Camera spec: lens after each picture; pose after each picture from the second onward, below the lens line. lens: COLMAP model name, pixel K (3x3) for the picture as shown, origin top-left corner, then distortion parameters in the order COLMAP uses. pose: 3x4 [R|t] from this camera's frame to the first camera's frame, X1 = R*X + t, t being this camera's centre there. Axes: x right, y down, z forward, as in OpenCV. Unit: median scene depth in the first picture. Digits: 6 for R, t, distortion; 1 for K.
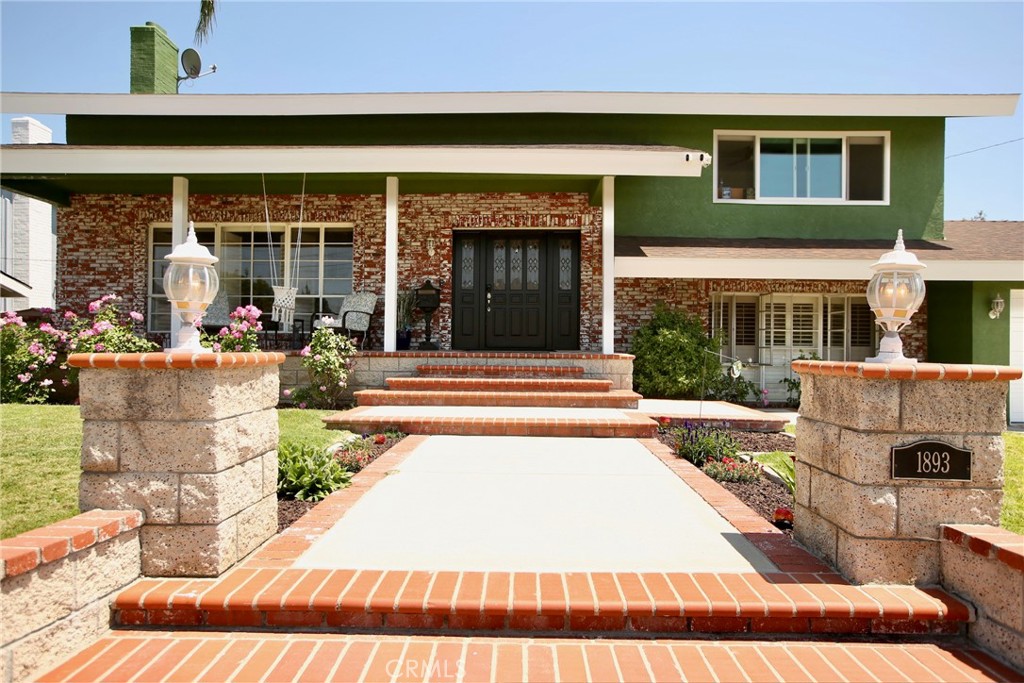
lens RADIAL K [[610.0, 0, 512.0], [0, 610.0, 341.5], [0, 0, 1]] dist [-0.039880, 0.043838]
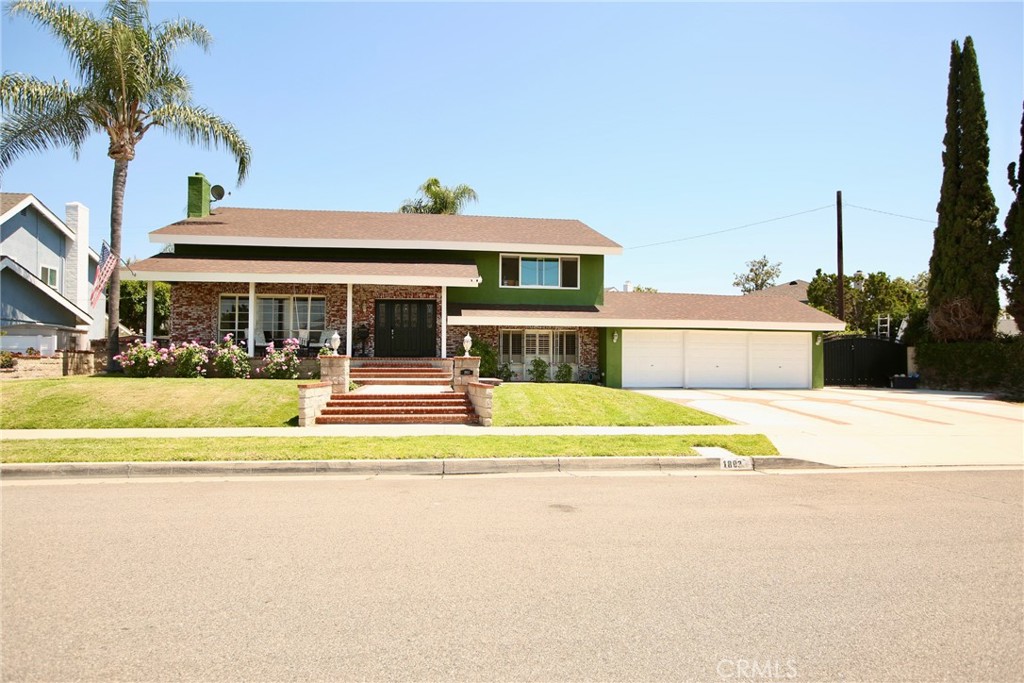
lens RADIAL K [[610.9, 0, 512.0], [0, 610.9, 341.5], [0, 0, 1]] dist [-0.039047, 0.044721]
pose [[0.987996, -0.000261, 0.154481, 0.043372], [0.003097, 0.999831, -0.018121, 0.000302], [-0.154450, 0.018382, 0.987830, -1.130086]]
